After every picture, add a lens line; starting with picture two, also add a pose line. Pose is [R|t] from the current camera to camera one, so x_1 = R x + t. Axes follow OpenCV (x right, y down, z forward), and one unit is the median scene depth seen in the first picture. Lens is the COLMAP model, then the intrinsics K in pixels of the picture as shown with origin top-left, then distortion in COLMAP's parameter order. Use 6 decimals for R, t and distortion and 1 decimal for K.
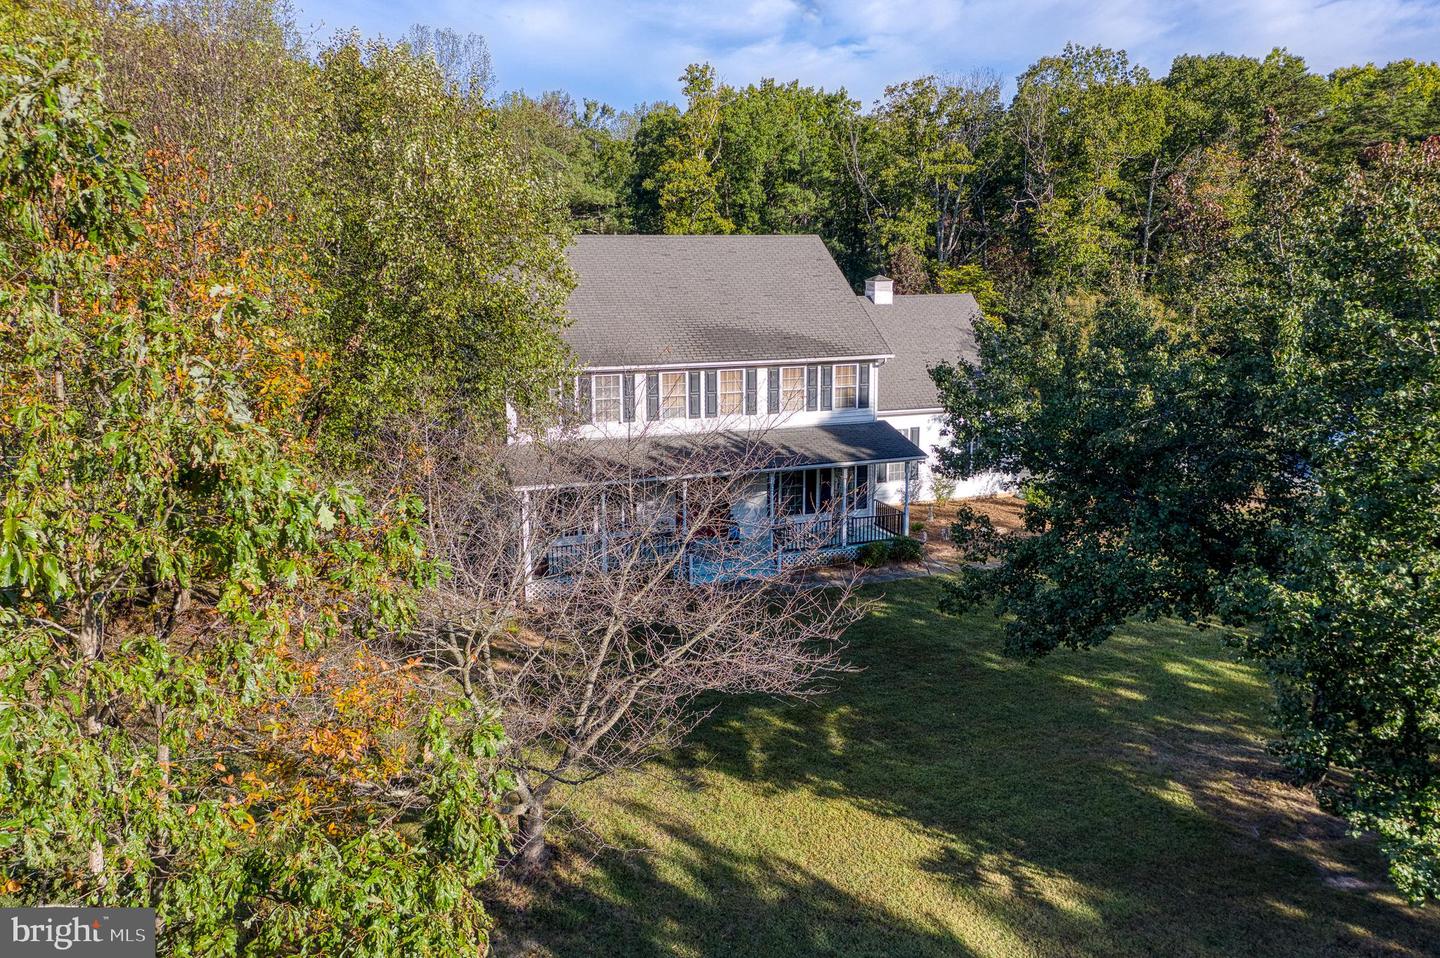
lens RADIAL K [[1100.3, 0, 721.8], [0, 1100.3, 417.1], [0, 0, 1]] dist [0.062081, 0.003940]
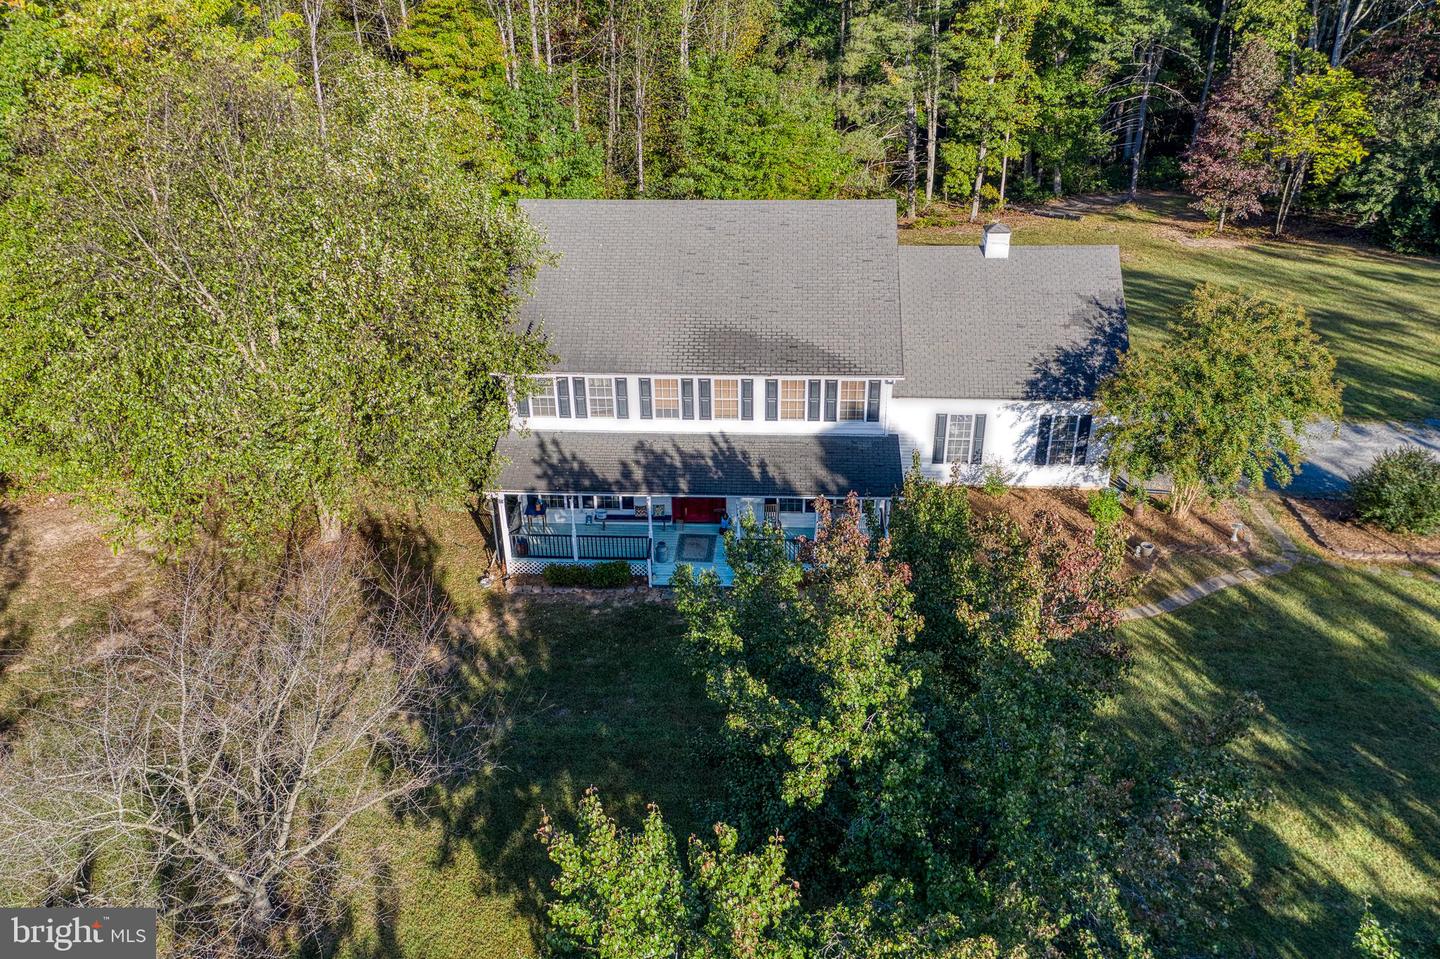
lens RADIAL K [[1100.3, 0, 721.8], [0, 1100.3, 417.6], [0, 0, 1]] dist [0.062081, 0.003940]
pose [[0.914238, 0.171663, -0.367015, 0.383519], [-0.049120, 0.946091, 0.320155, -0.333219], [0.402189, -0.274670, 0.873385, 0.107460]]
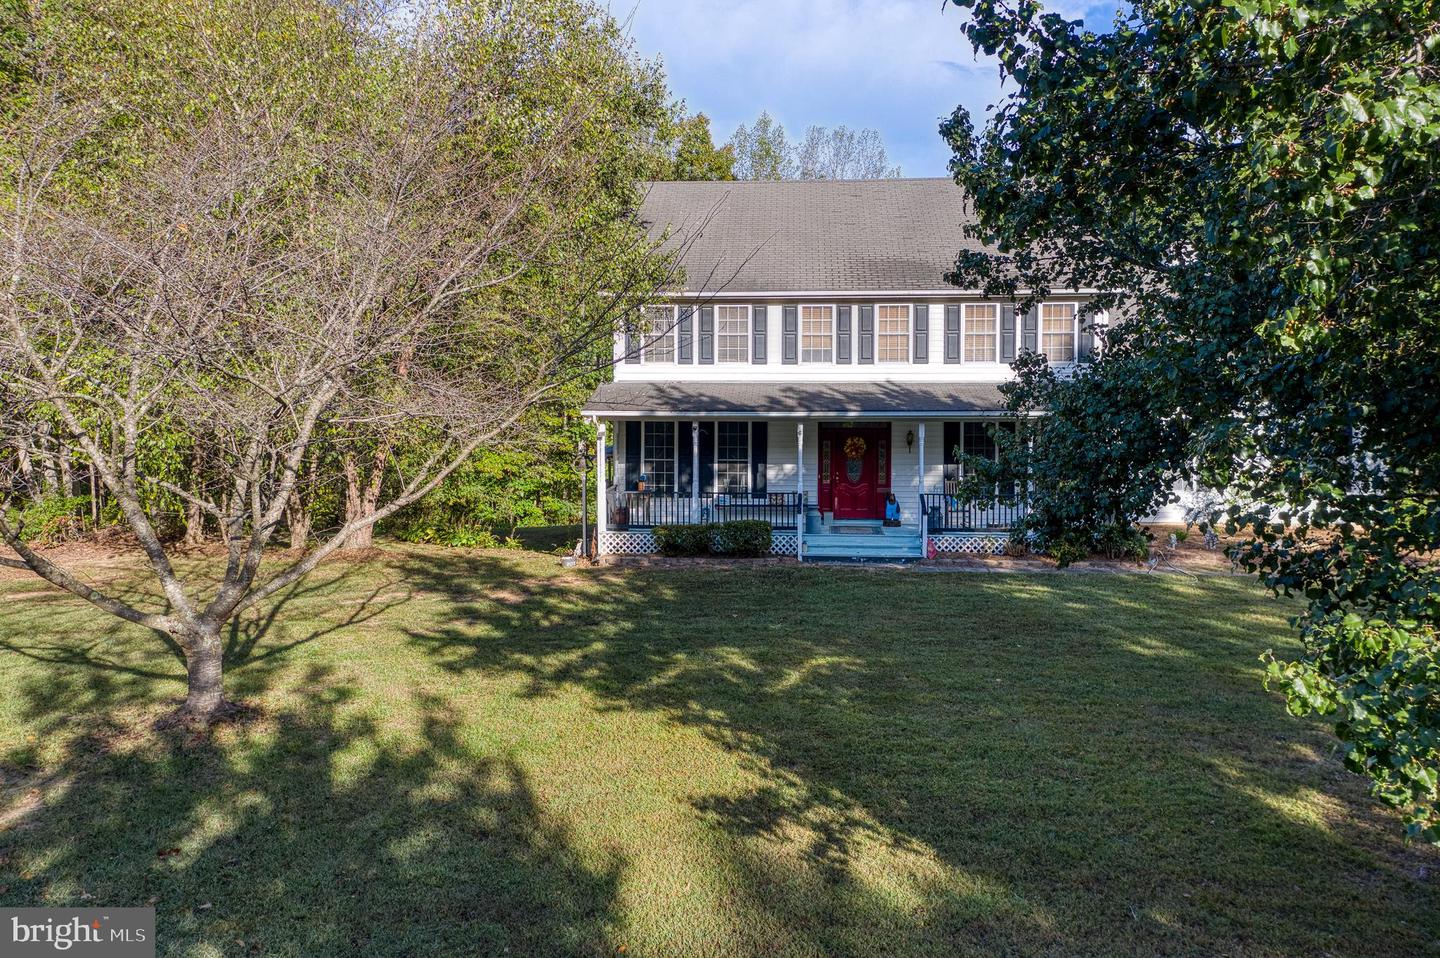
lens RADIAL K [[1100.3, 0, 721.8], [0, 1100.3, 417.1], [0, 0, 1]] dist [0.062081, 0.003940]
pose [[0.911942, 0.007772, -0.410246, 0.224742], [-0.064082, 0.990250, -0.123688, 0.144837], [0.405284, 0.139086, 0.903548, 0.238803]]
